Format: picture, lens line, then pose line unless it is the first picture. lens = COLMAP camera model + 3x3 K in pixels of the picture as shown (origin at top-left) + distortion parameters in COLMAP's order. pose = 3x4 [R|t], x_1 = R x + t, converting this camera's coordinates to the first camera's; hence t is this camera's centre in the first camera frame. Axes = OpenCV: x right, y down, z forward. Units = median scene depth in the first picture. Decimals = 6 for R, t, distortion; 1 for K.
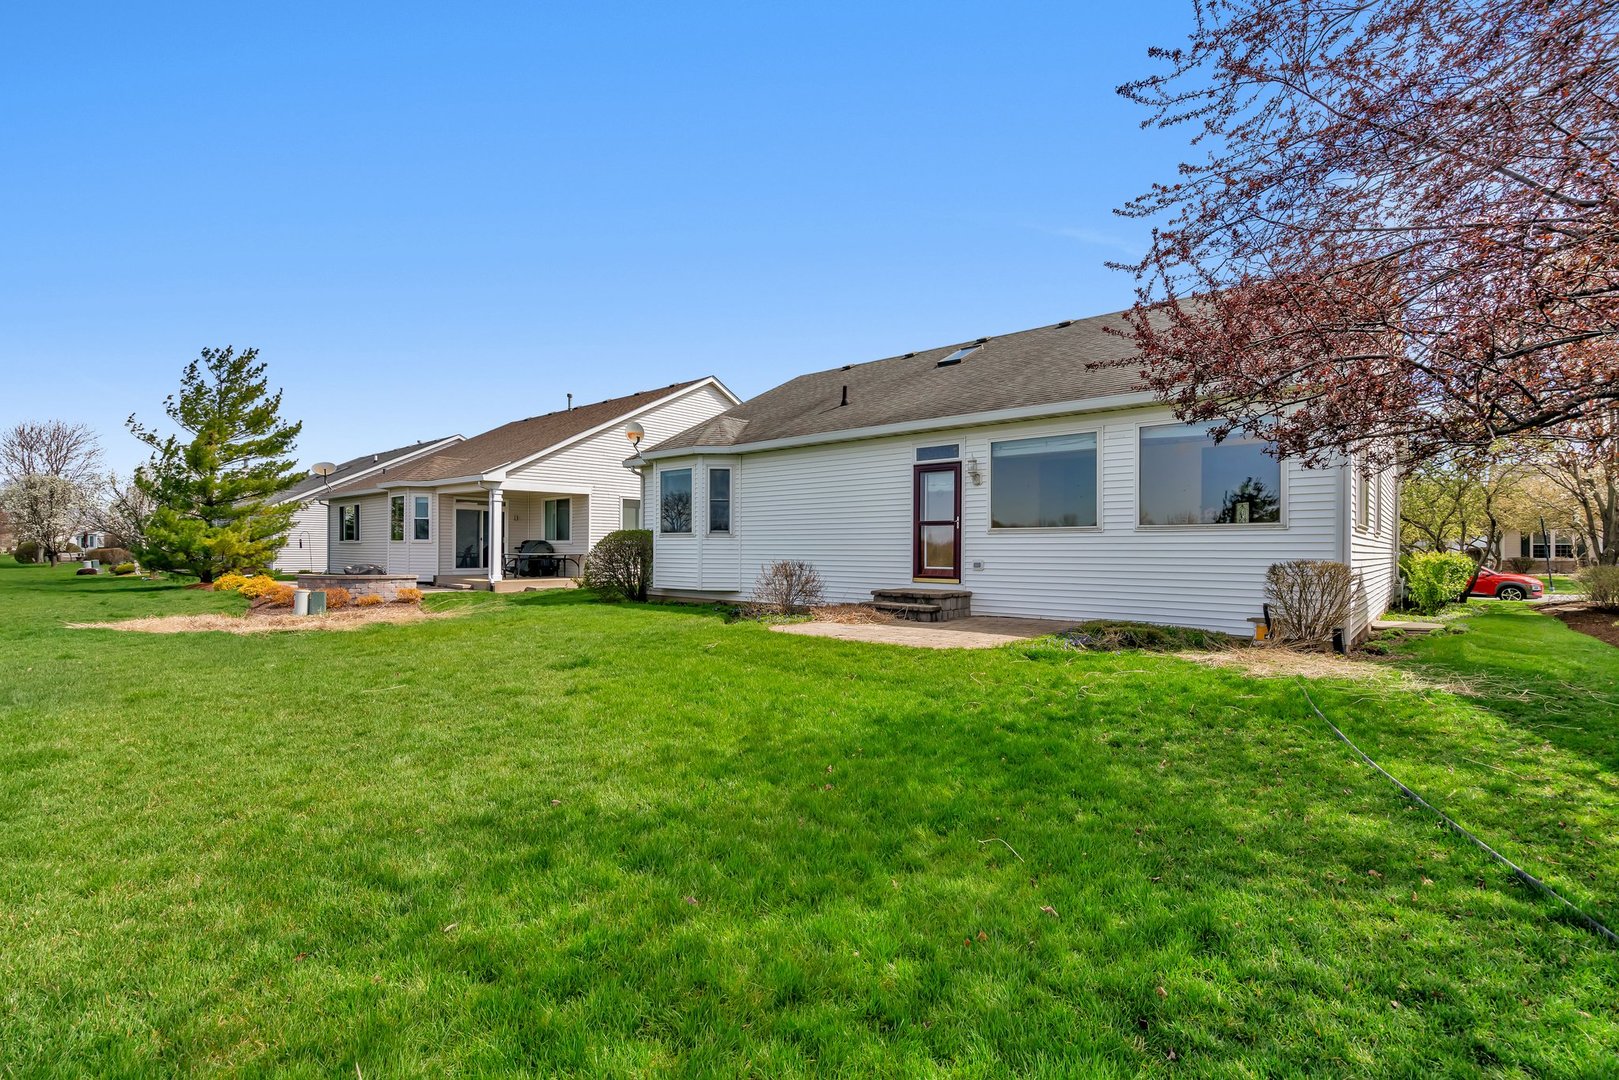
lens RADIAL K [[731.8, 0, 809.5], [0, 731.8, 540.0], [0, 0, 1]] dist [0.002195, 0.000336]
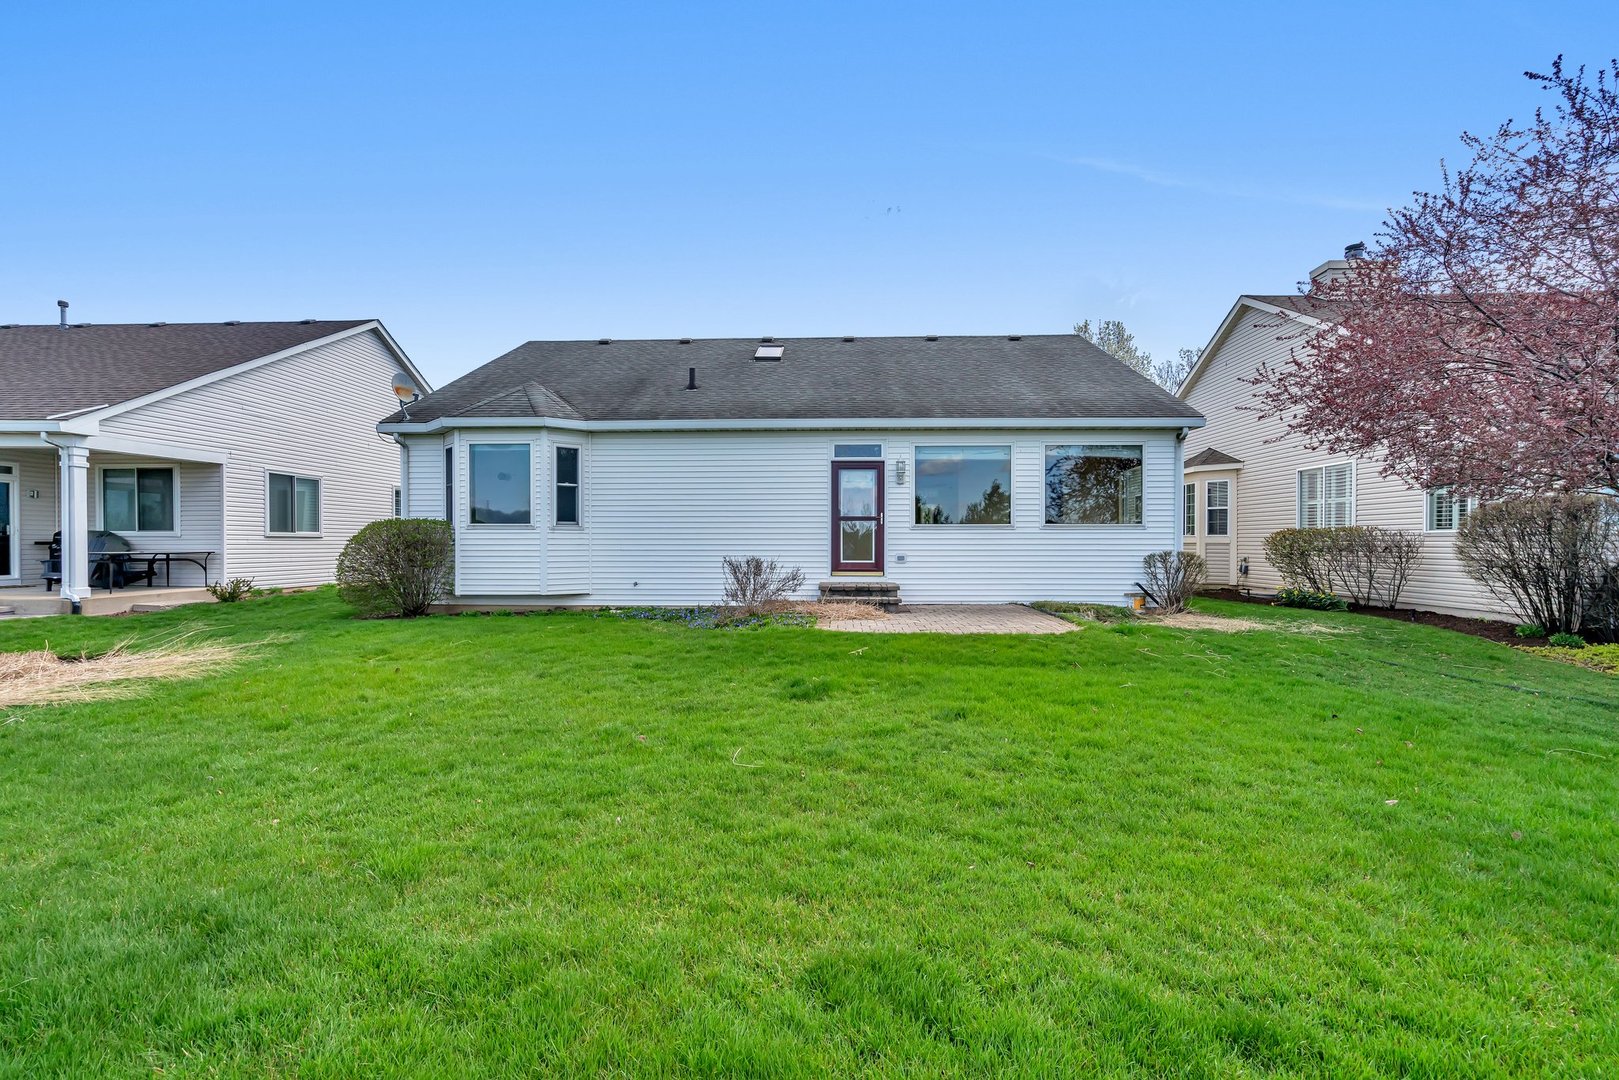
lens RADIAL K [[731.8, 0, 809.5], [0, 731.8, 540.0], [0, 0, 1]] dist [0.002195, 0.000336]
pose [[0.783384, -0.000092, 0.621538, -0.515455], [-0.006163, 0.999950, 0.007916, -0.000381], [-0.621507, -0.010032, 0.783344, 0.219820]]
